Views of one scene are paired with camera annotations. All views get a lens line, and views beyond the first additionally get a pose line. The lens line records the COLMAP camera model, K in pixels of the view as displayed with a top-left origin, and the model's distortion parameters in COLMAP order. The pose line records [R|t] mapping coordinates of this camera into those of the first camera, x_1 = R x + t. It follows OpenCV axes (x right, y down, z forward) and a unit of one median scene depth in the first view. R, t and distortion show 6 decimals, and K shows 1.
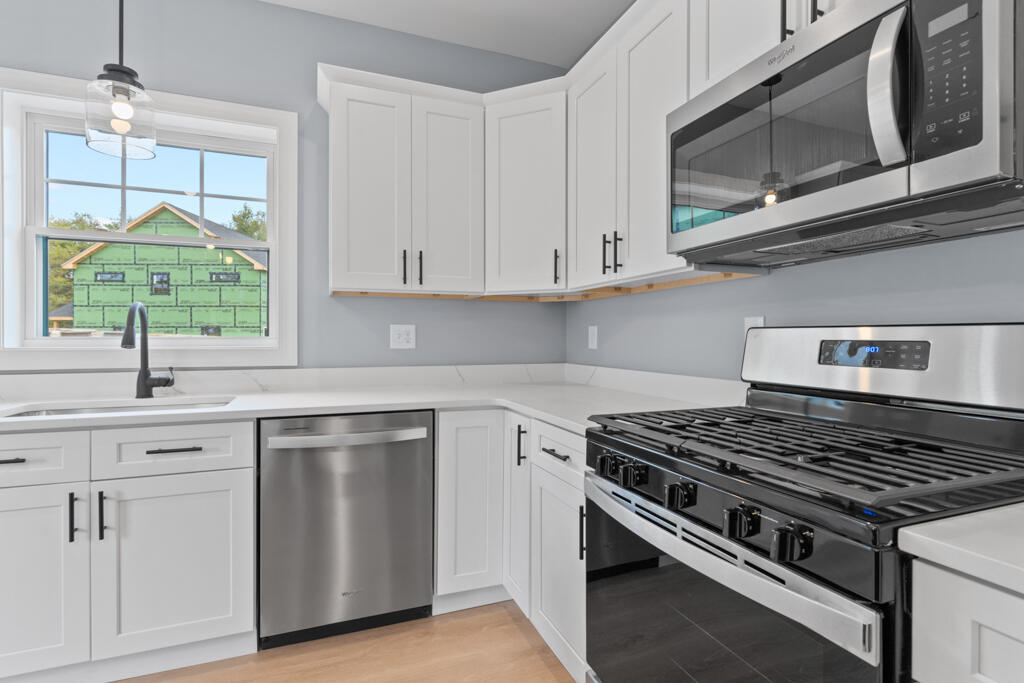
lens RADIAL K [[421.9, 0, 510.8], [0, 421.9, 337.5], [0, 0, 1]] dist [-0.000251, 0.000026]
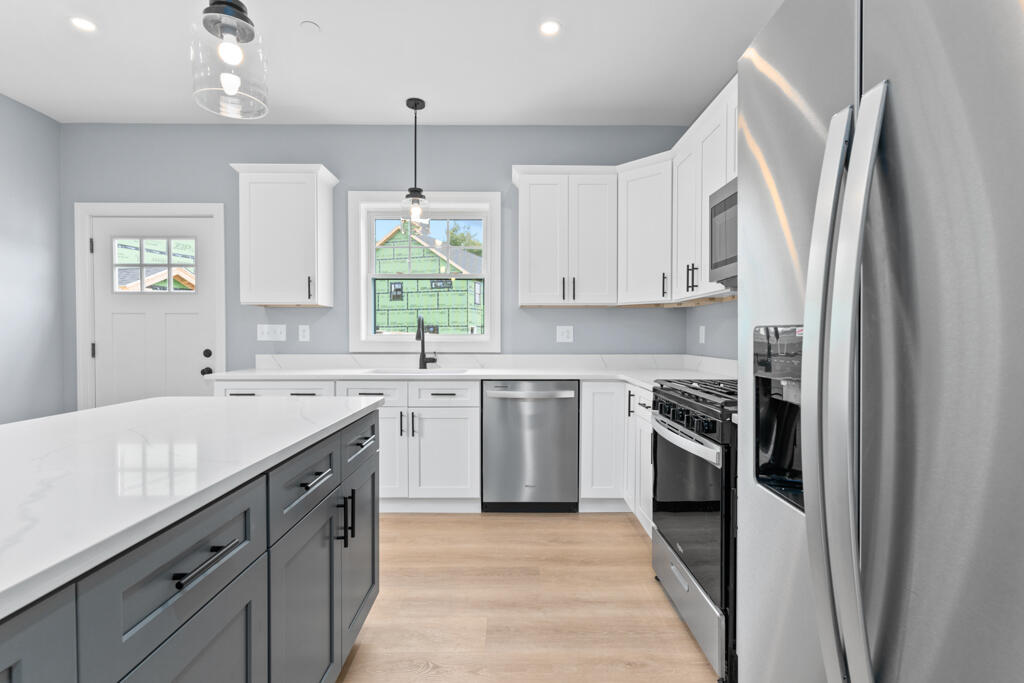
lens RADIAL K [[421.9, 0, 510.8], [0, 421.9, 337.5], [0, 0, 1]] dist [-0.000251, 0.000026]
pose [[0.907745, 0.002155, -0.419516, 0.250403], [0.000304, 0.999983, 0.005793, 0.002000], [0.419521, -0.005386, 0.907730, -0.545468]]
